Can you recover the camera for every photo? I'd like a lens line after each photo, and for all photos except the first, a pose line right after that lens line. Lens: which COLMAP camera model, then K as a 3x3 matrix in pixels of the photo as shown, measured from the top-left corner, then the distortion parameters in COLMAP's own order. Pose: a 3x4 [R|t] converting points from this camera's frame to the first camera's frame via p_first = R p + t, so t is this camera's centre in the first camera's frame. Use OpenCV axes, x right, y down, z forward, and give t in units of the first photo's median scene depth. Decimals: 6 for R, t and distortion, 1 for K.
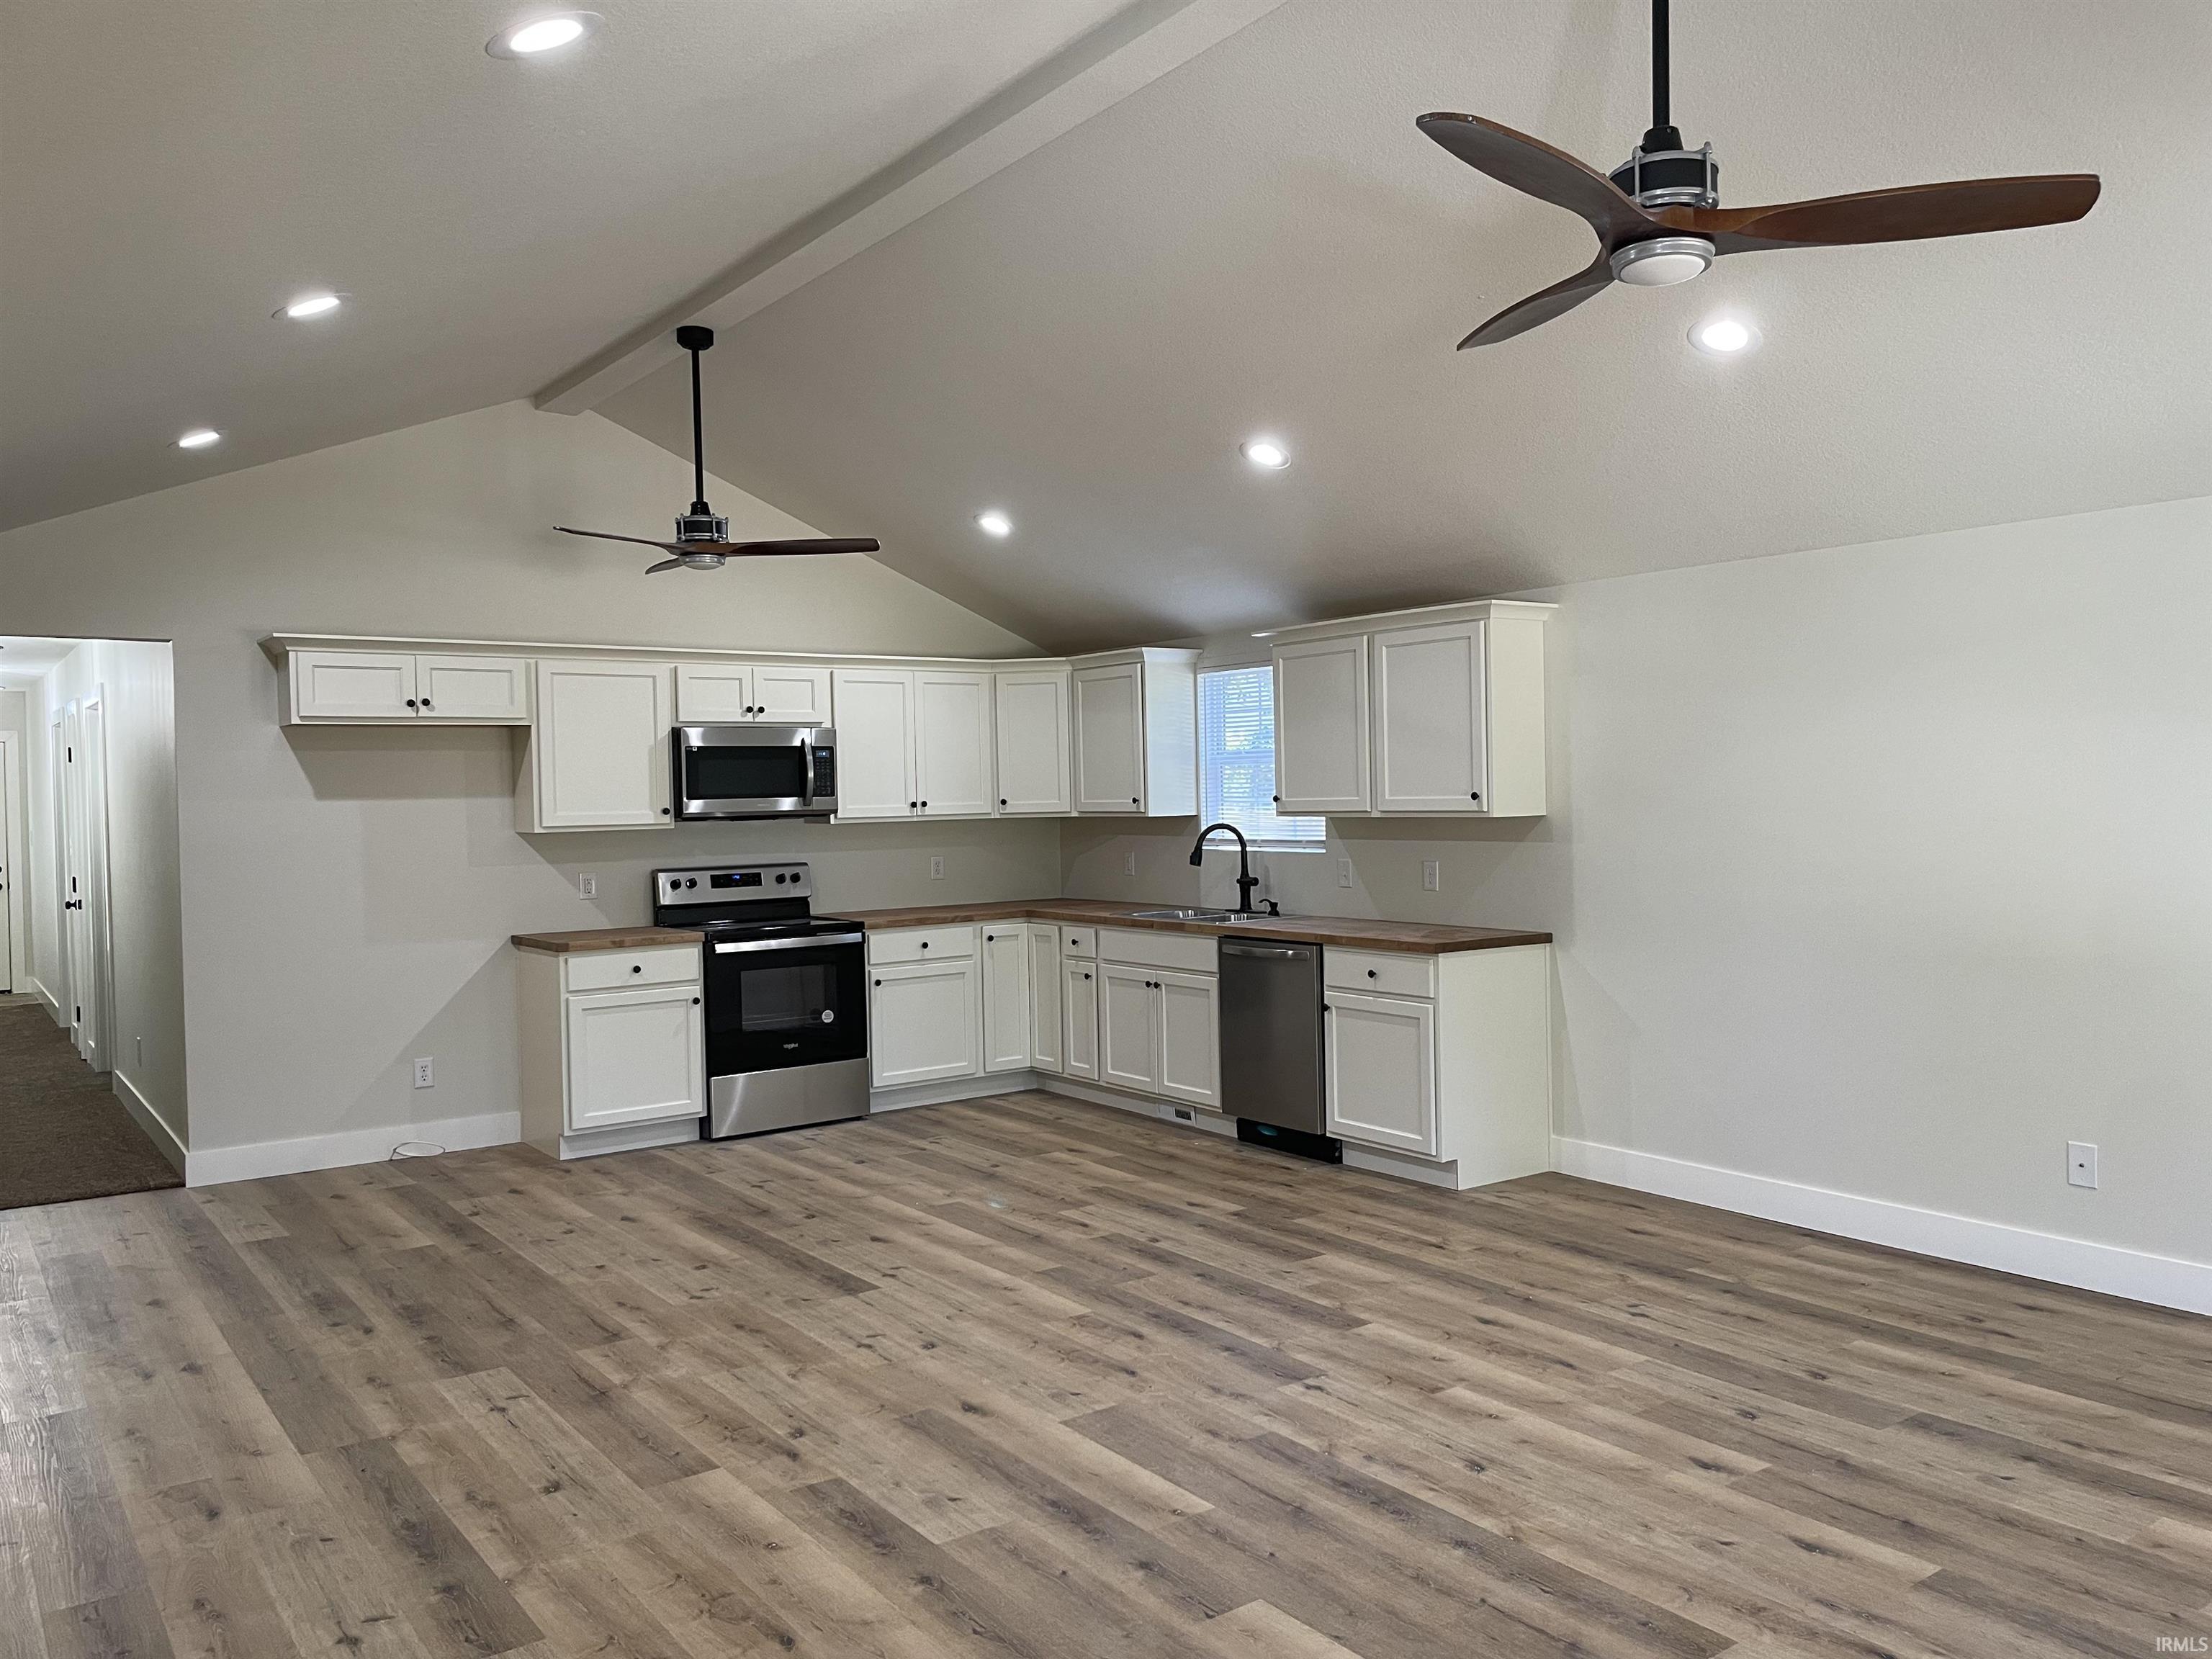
lens RADIAL K [[1672.4, 0, 1111.7], [0, 1672.4, 820.9], [0, 0, 1]] dist [0.056590, -0.060021]
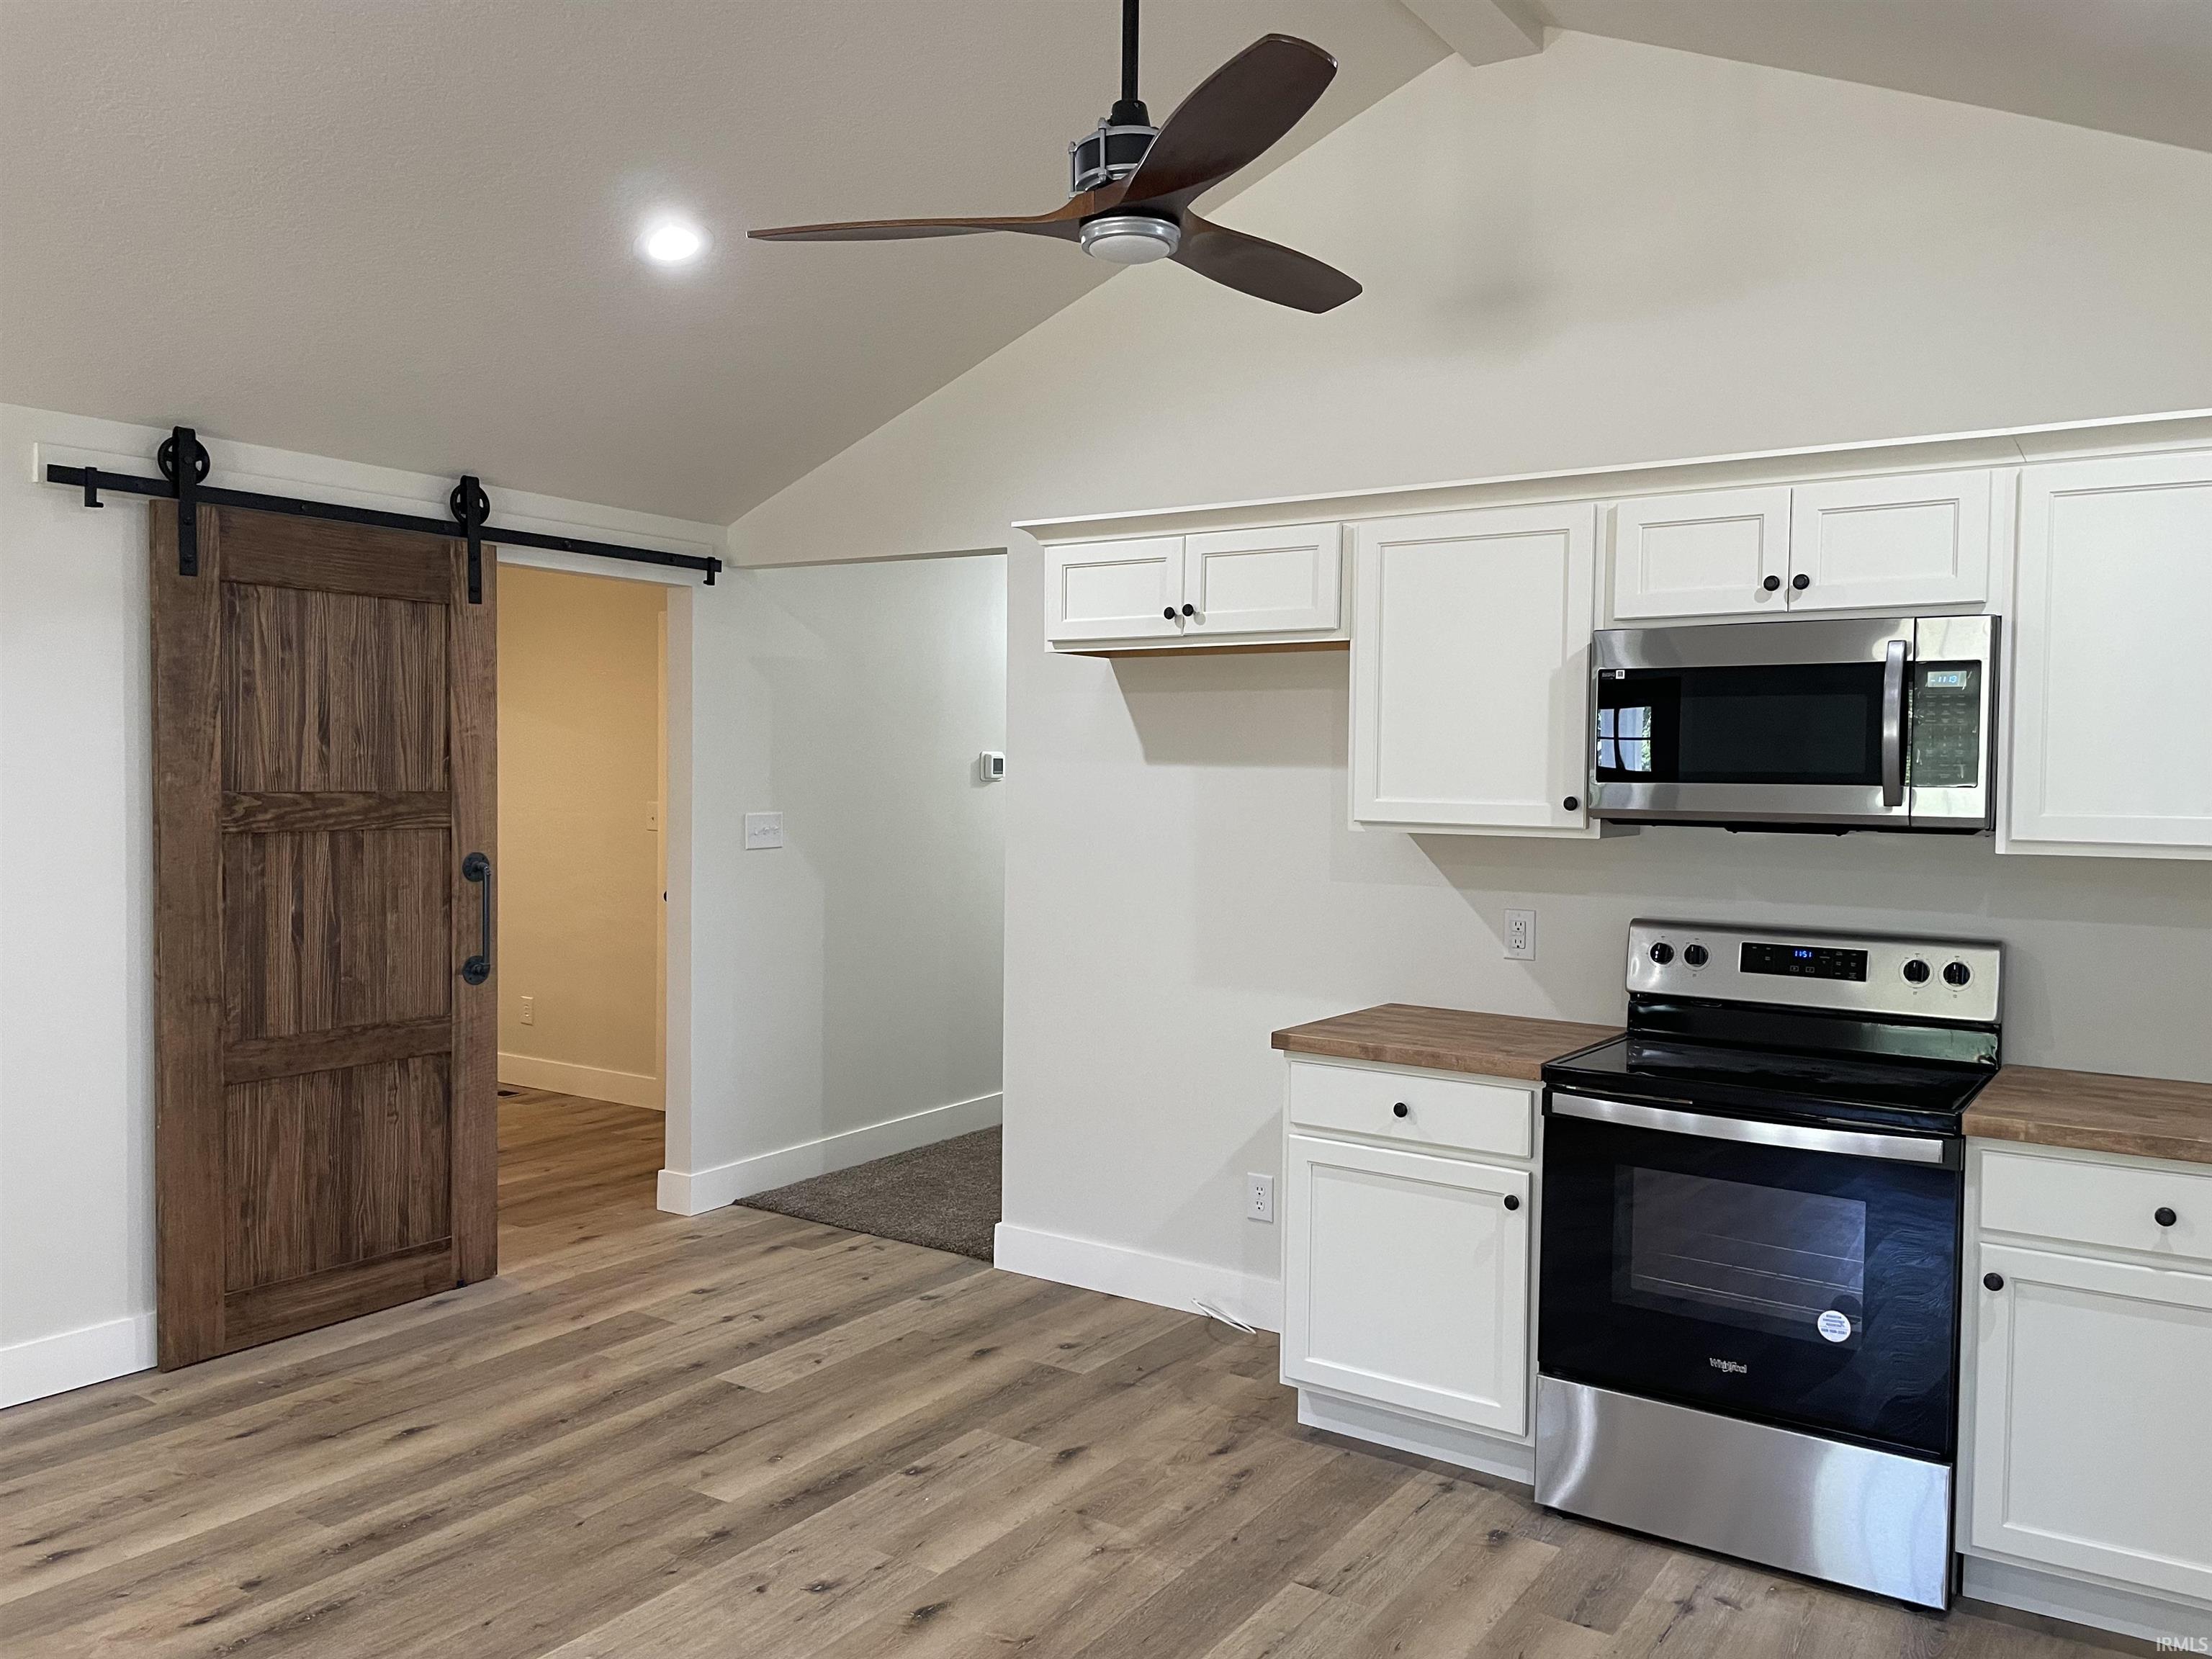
lens RADIAL K [[1672.4, 0, 1102.0], [0, 1672.4, 819.3], [0, 0, 1]] dist [0.056590, -0.060021]
pose [[0.340624, 0.054566, -0.938615, 0.145551], [-0.034921, 0.998360, 0.045367, -0.018029], [0.939551, 0.017324, 0.341971, 0.677879]]
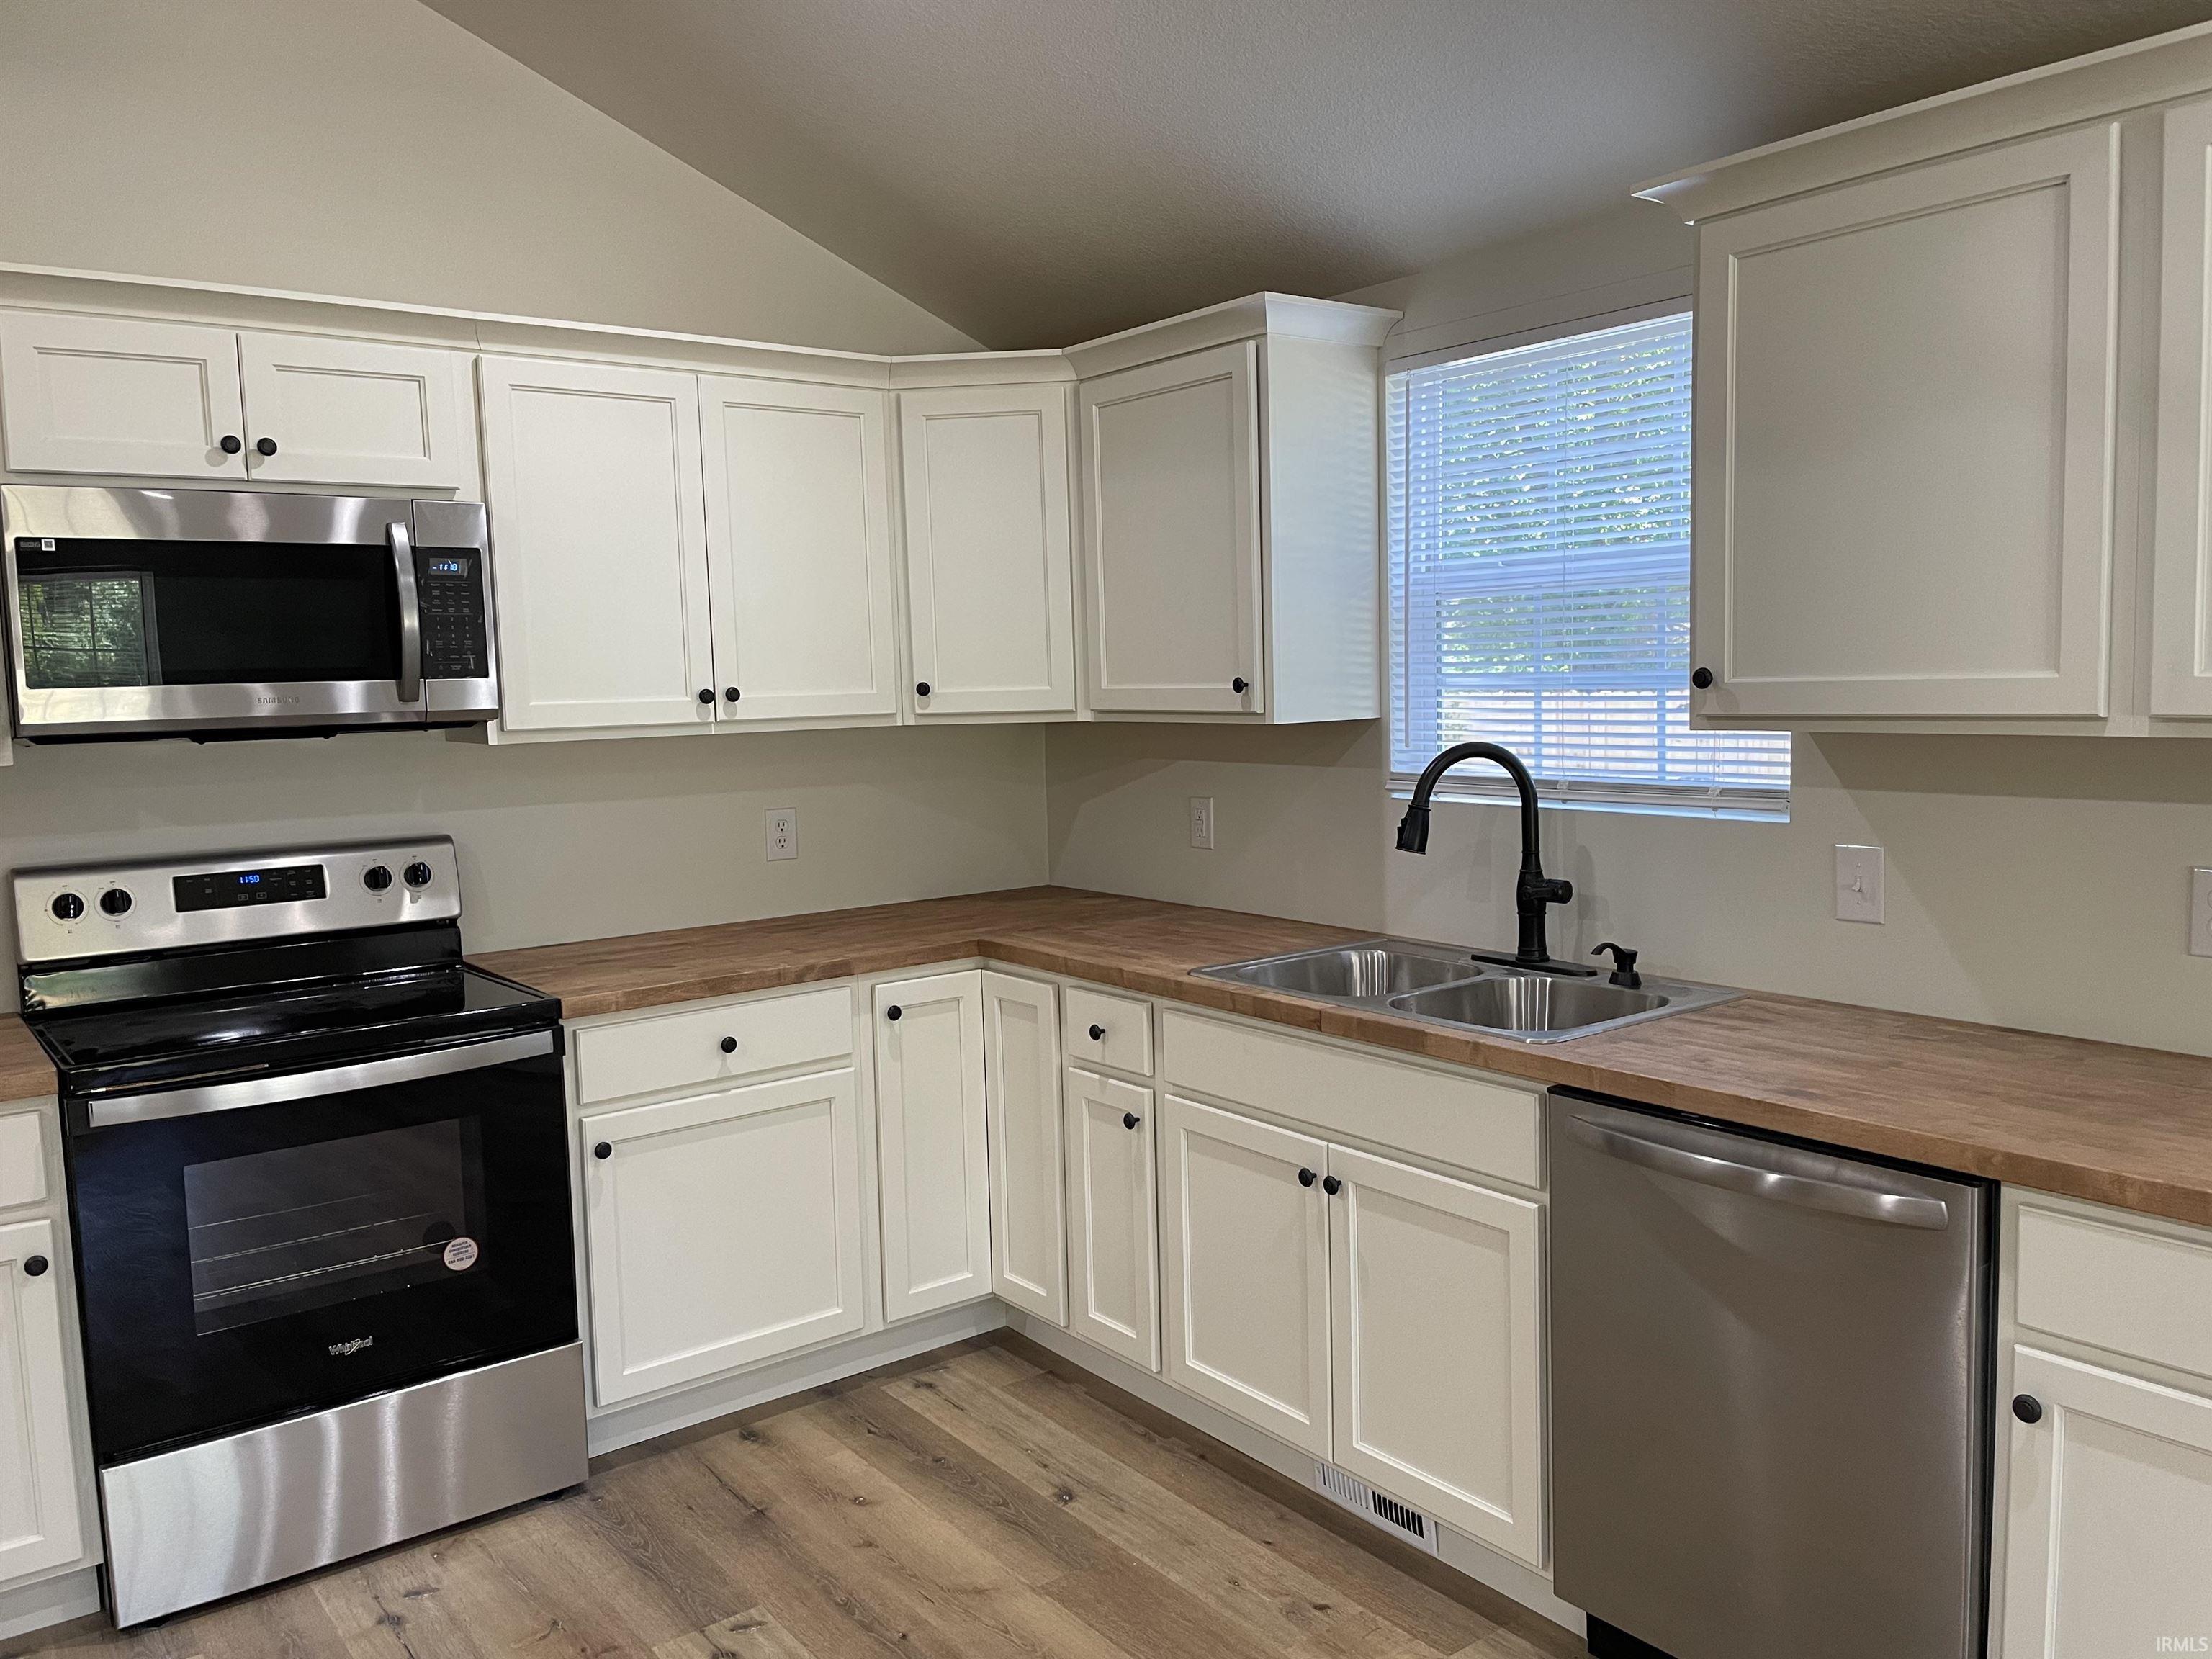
lens RADIAL K [[1672.4, 0, 1120.0], [0, 1672.4, 829.1], [0, 0, 1]] dist [0.056590, -0.060021]
pose [[0.999416, -0.008153, 0.033192, -0.030181], [0.005526, 0.996901, 0.078478, -0.009358], [-0.033729, -0.078248, 0.996363, 0.606181]]
